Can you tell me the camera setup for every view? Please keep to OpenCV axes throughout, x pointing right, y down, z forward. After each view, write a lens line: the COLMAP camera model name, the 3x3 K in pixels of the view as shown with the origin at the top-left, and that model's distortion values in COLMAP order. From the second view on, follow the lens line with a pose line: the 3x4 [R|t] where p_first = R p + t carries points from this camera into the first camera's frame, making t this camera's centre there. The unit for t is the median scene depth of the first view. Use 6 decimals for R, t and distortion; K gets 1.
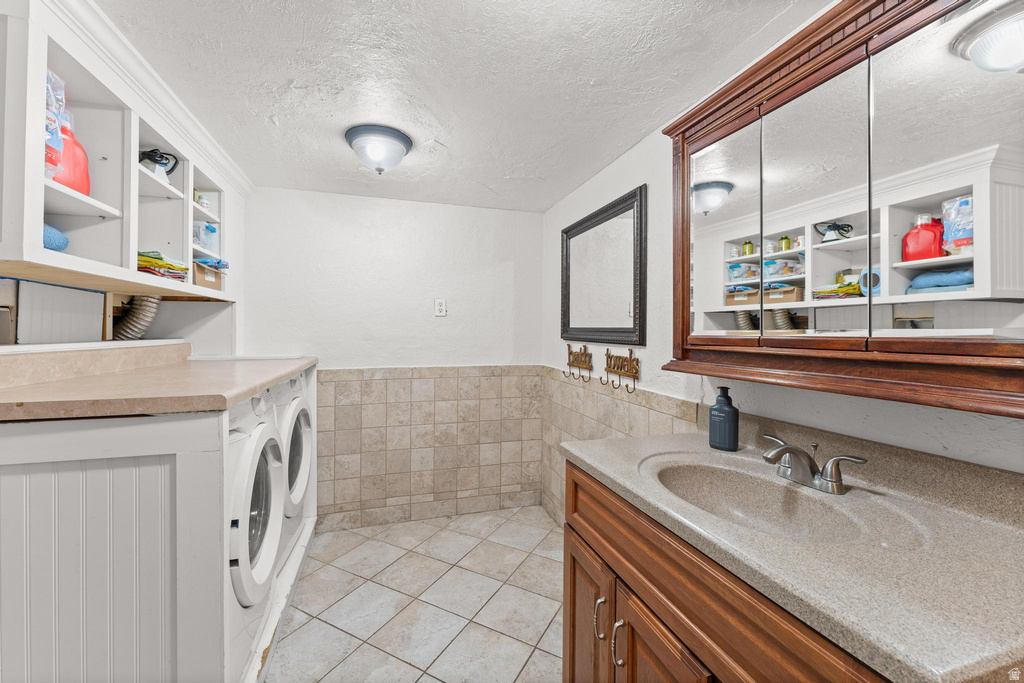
lens RADIAL K [[412.3, 0, 512.7], [0, 412.3, 332.9], [0, 0, 1]] dist [-0.003342, 0.000813]
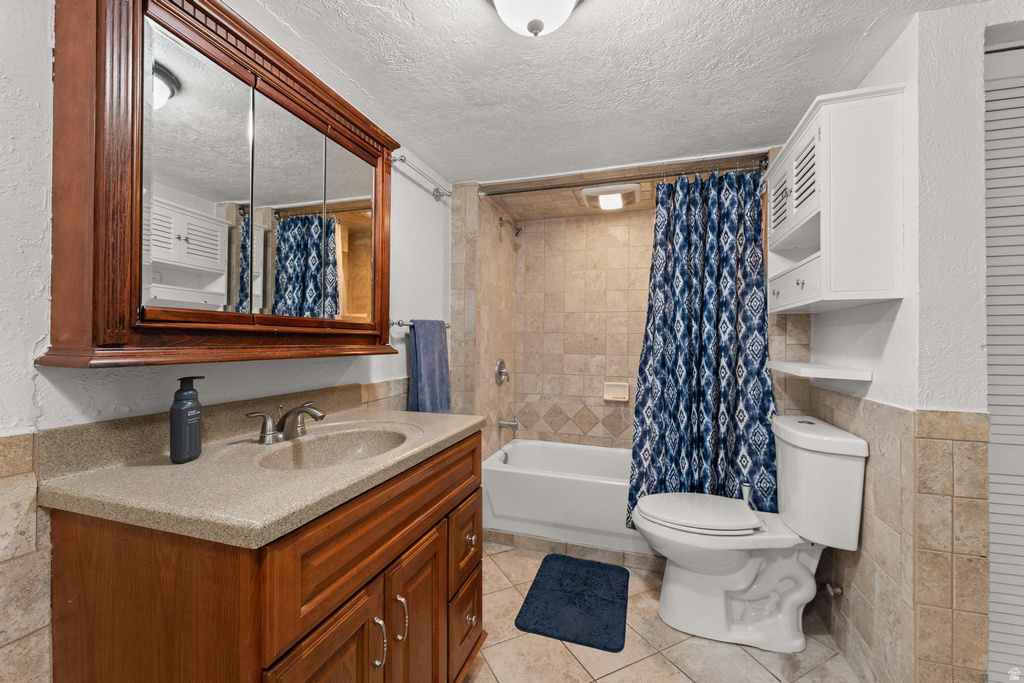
lens RADIAL K [[412.3, 0, 513.2], [0, 412.3, 339.4], [0, 0, 1]] dist [-0.003342, 0.000813]
pose [[-0.823548, -0.007232, 0.567200, -0.509396], [-0.005616, 0.999974, 0.004596, 0.070090], [-0.567219, 0.000600, -0.823567, 1.623802]]
